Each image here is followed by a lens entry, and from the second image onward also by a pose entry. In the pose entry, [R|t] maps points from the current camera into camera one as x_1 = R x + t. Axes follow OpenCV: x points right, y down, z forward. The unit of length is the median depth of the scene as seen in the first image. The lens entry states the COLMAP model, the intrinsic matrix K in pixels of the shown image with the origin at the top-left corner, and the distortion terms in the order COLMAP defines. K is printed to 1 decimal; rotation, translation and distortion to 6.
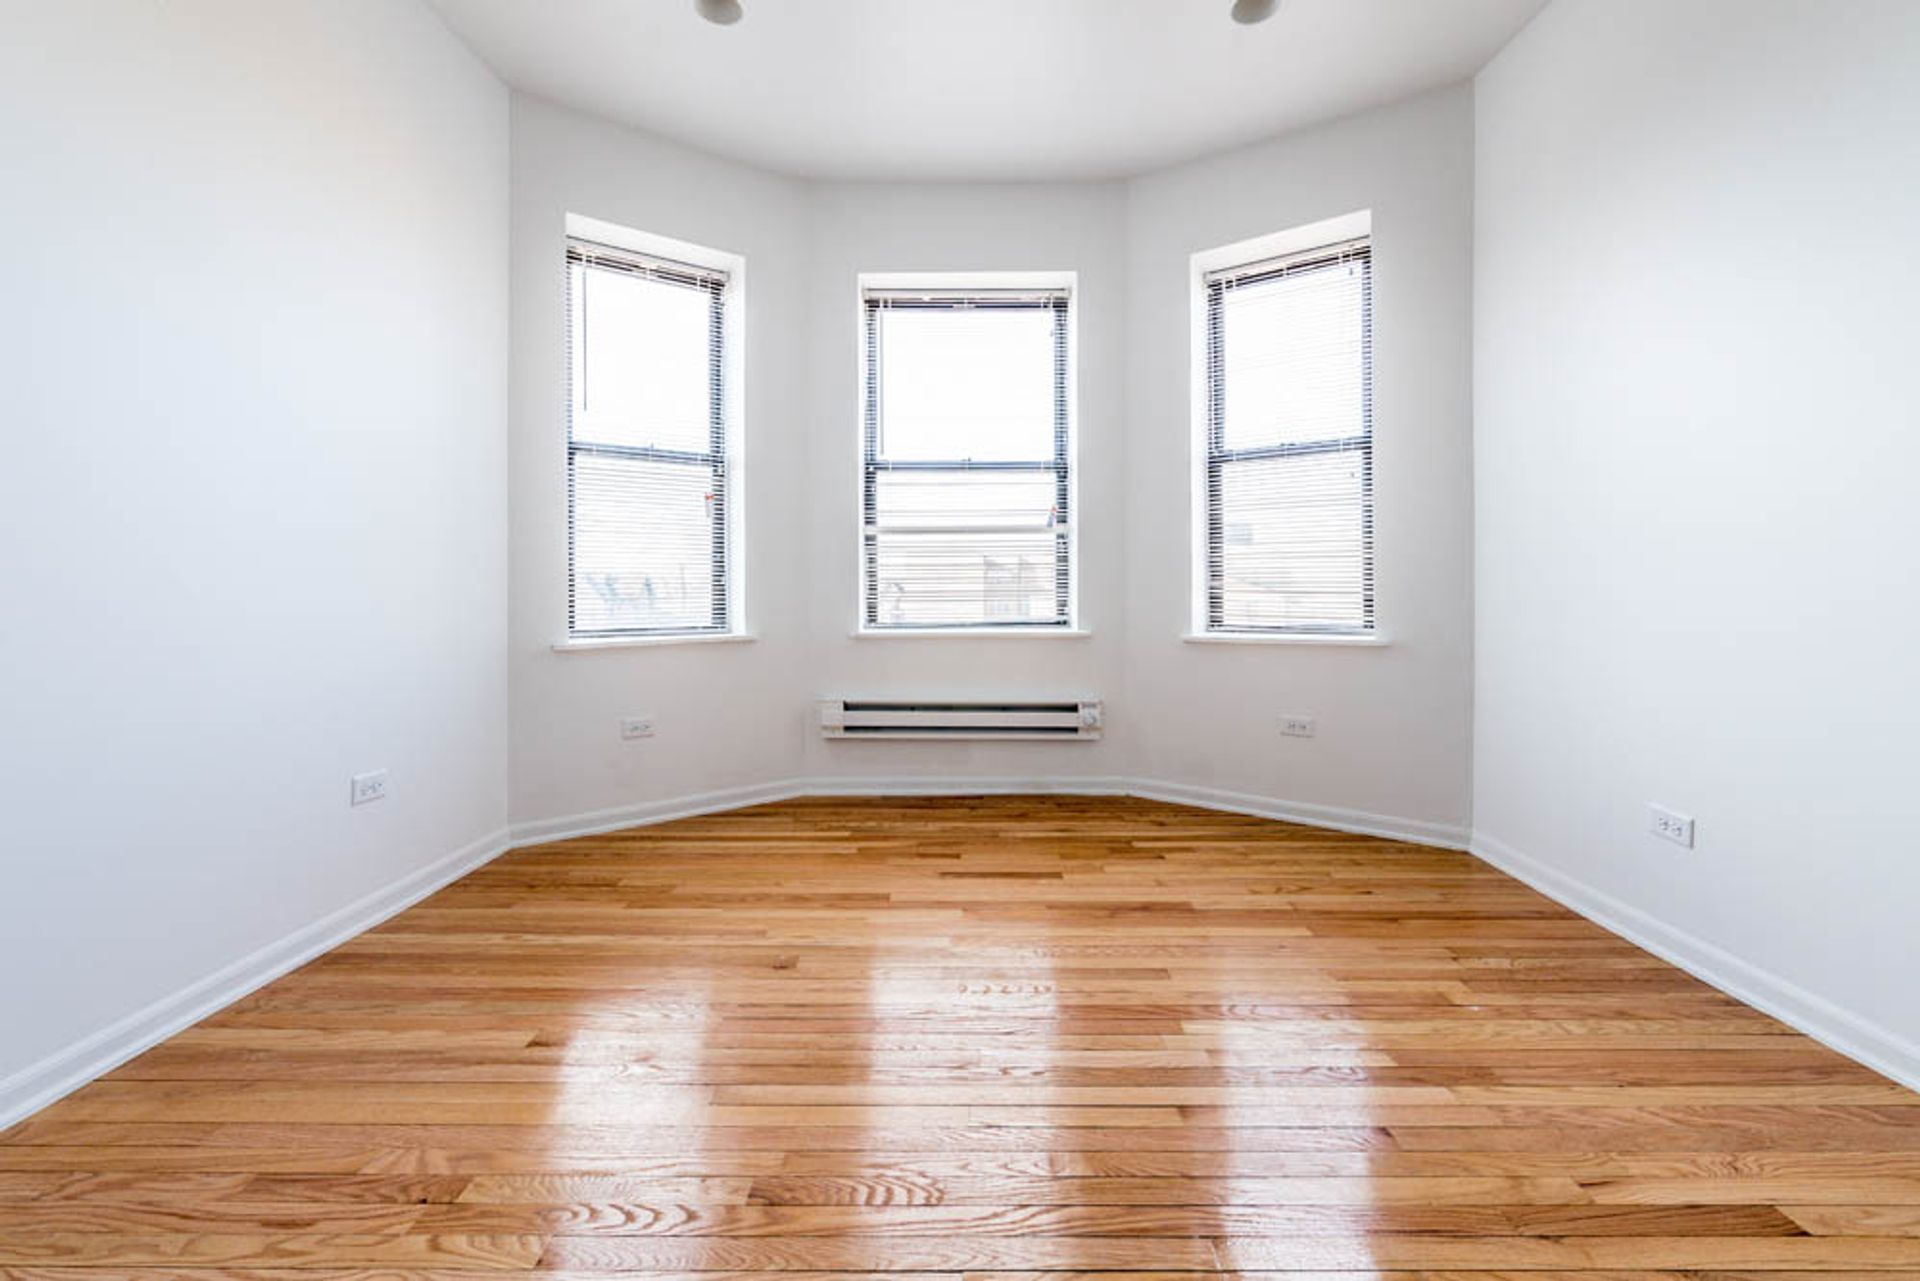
lens RADIAL K [[782.8, 0, 975.4], [0, 782.8, 581.4], [0, 0, 1]] dist [0.013296, -0.004919]
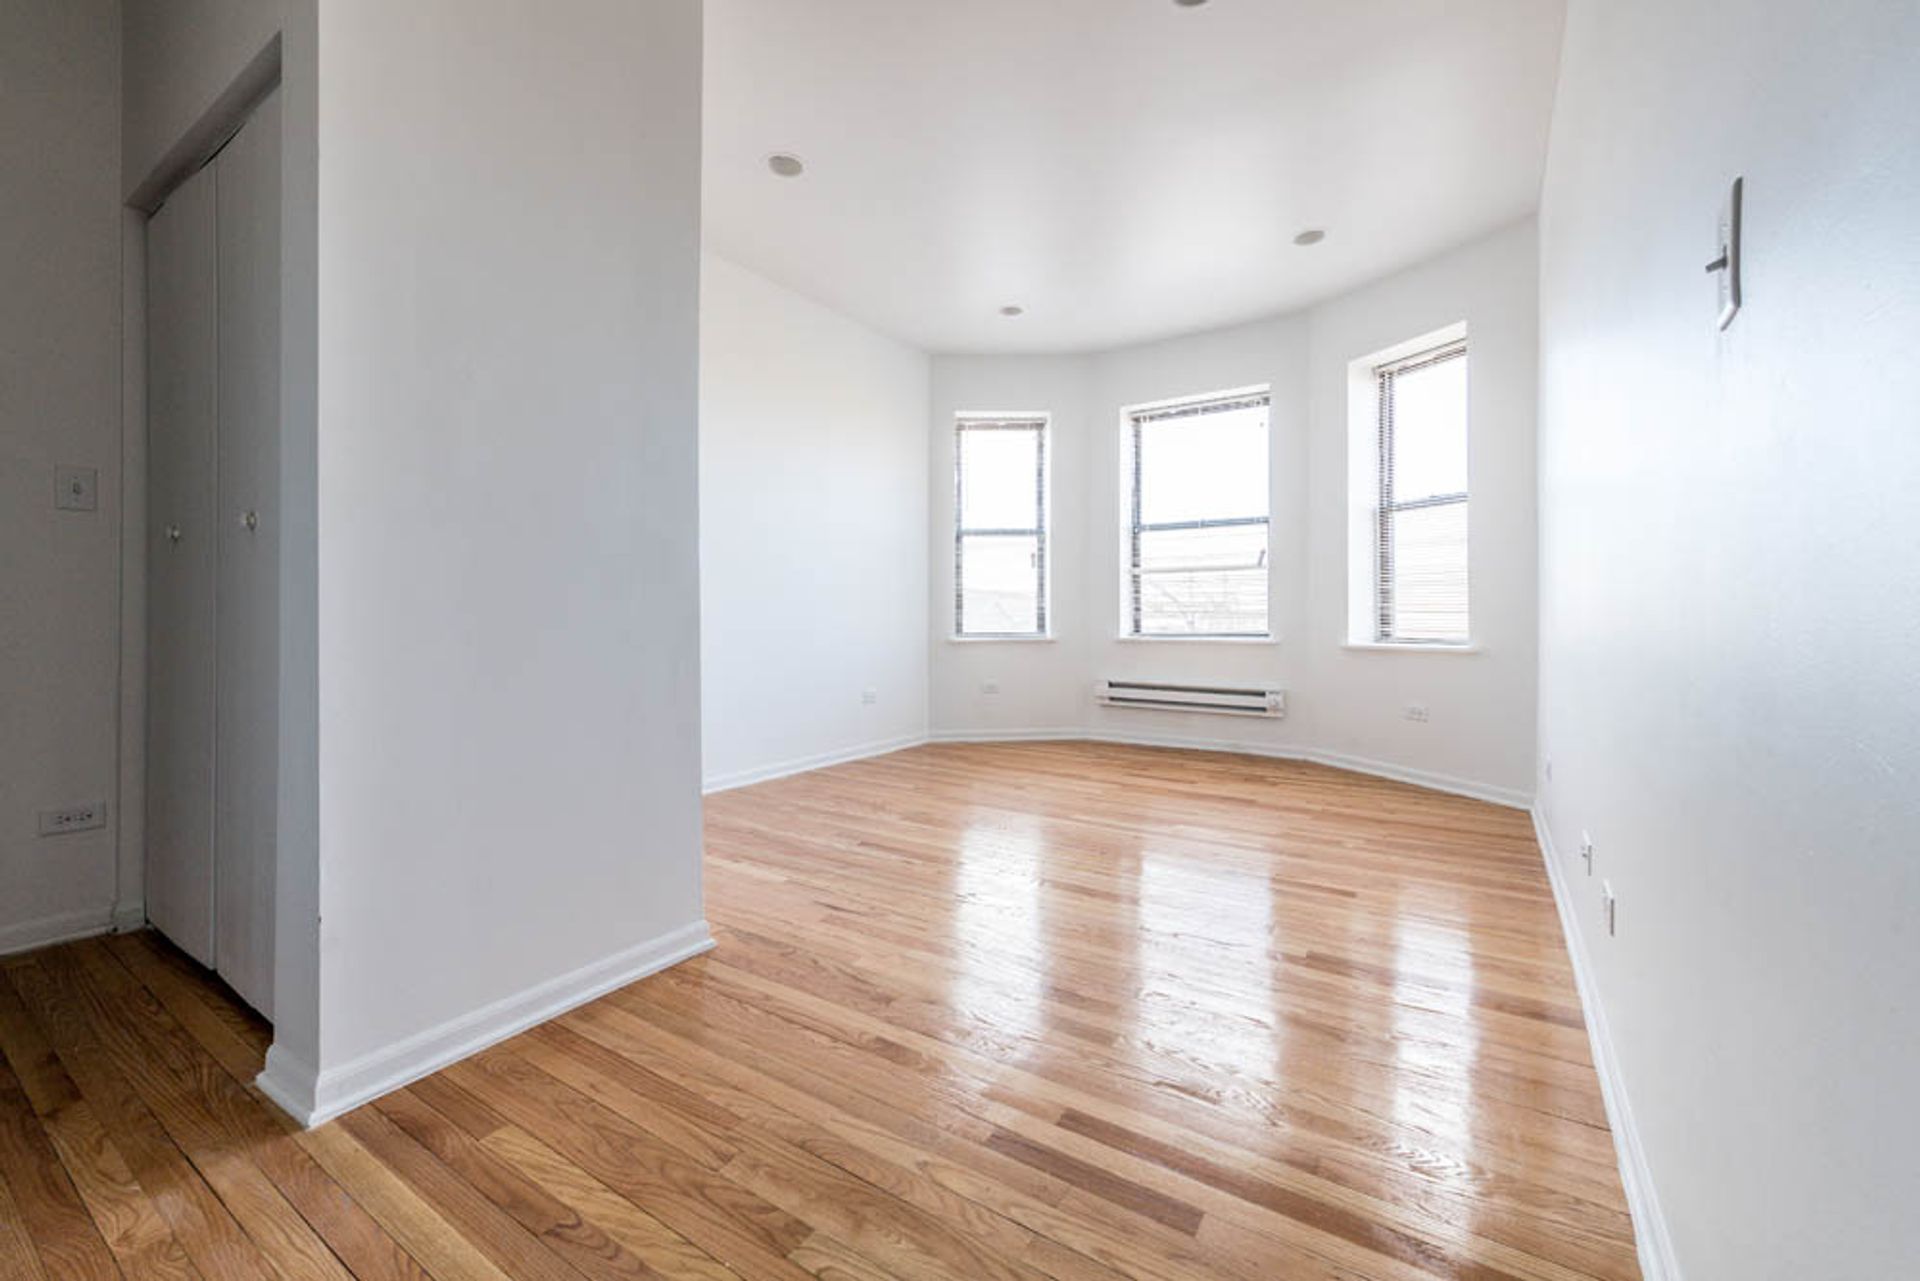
lens RADIAL K [[782.8, 0, 955.7], [0, 782.8, 616.3], [0, 0, 1]] dist [0.013296, -0.004919]
pose [[0.836349, 0.002954, -0.548190, 0.452752], [0.004928, 0.999905, 0.012906, 0.000050], [0.548176, -0.013495, 0.836254, -0.505287]]
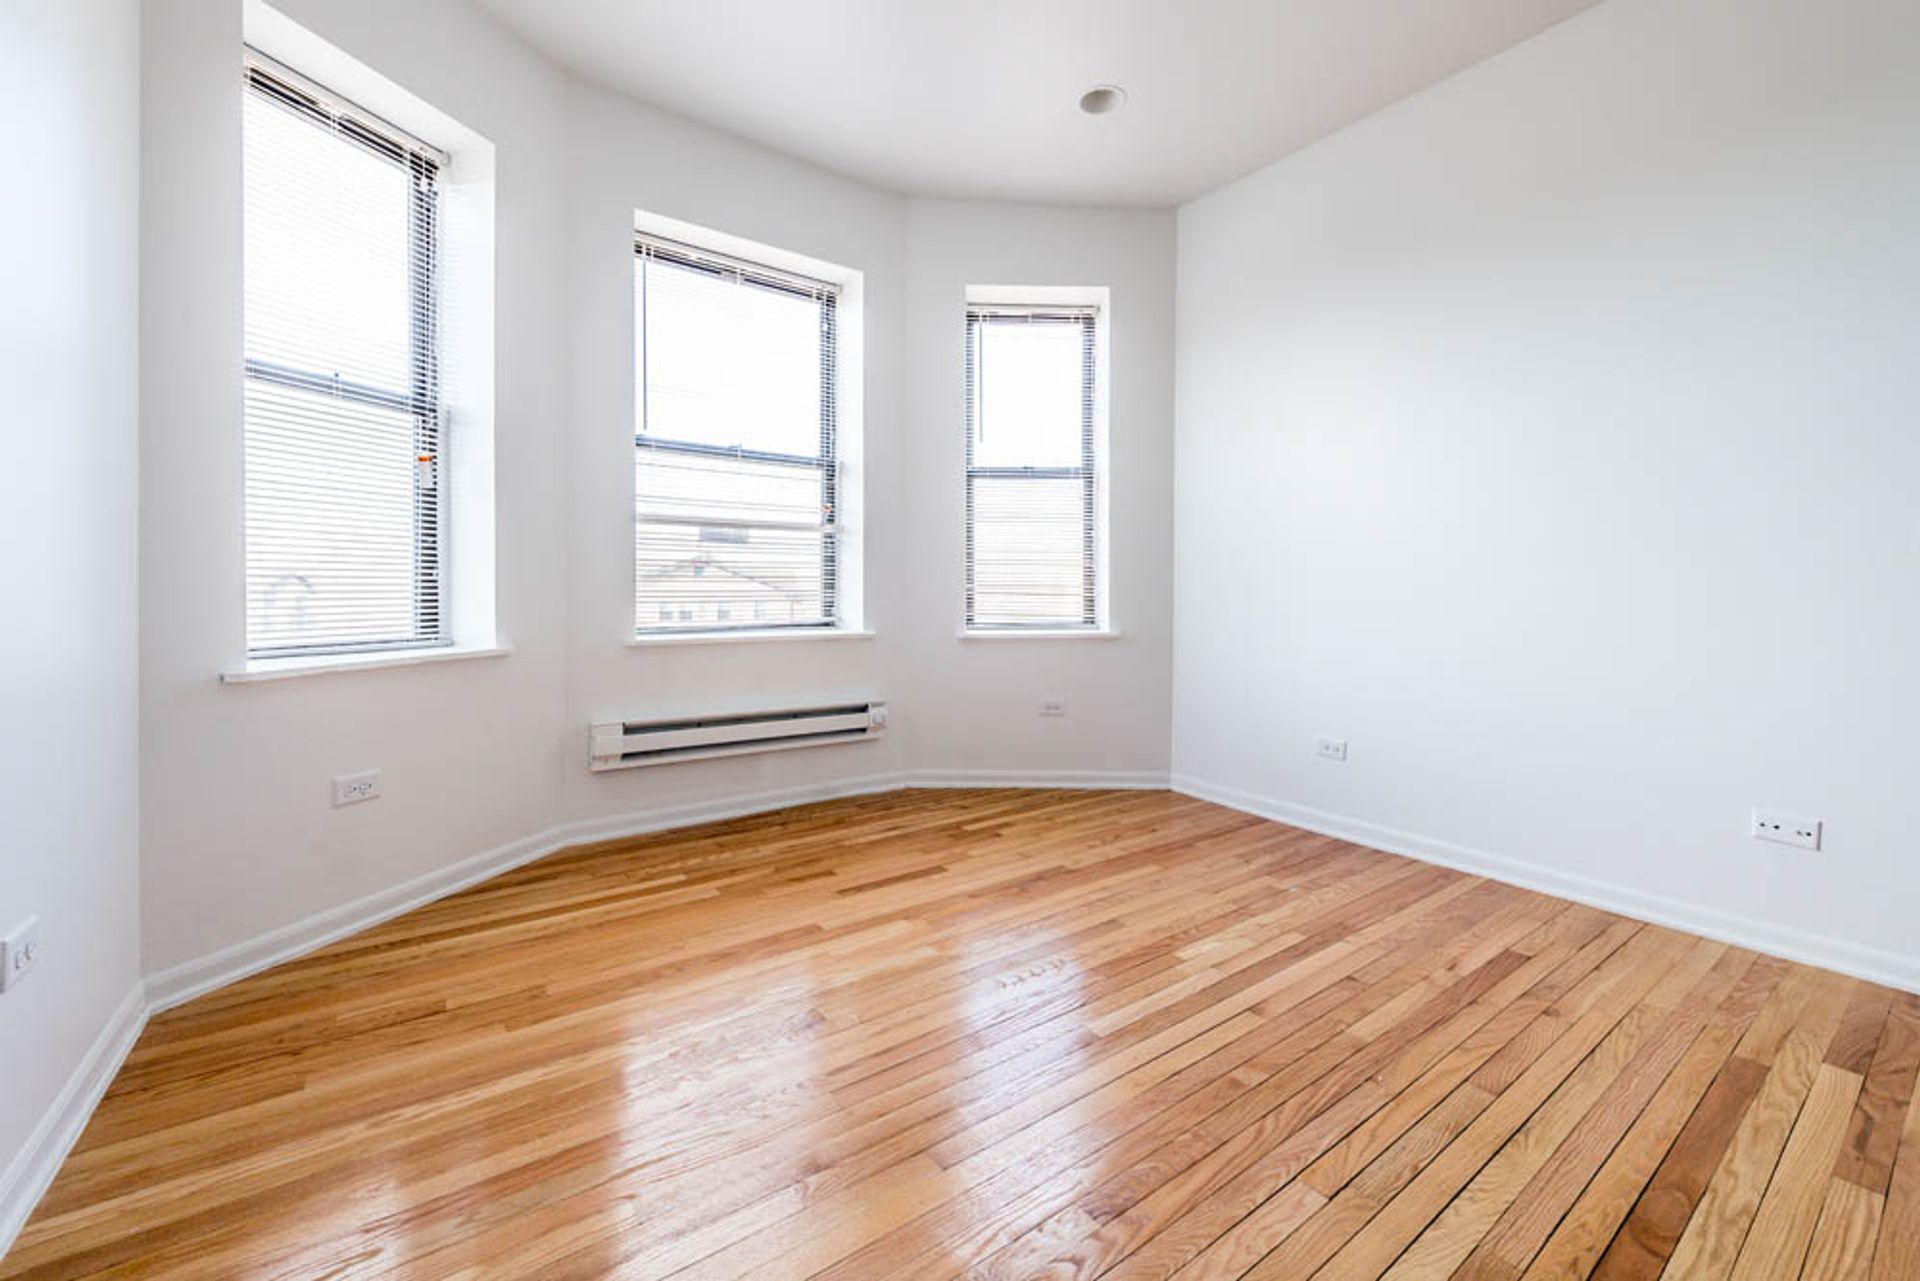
lens RADIAL K [[782.8, 0, 960.1], [0, 782.8, 587.7], [0, 0, 1]] dist [0.013296, -0.004919]
pose [[0.802746, 0.008855, 0.596255, -0.387601], [-0.015290, 0.999867, 0.005736, -0.001045], [-0.596124, -0.013721, 0.802775, 0.126507]]
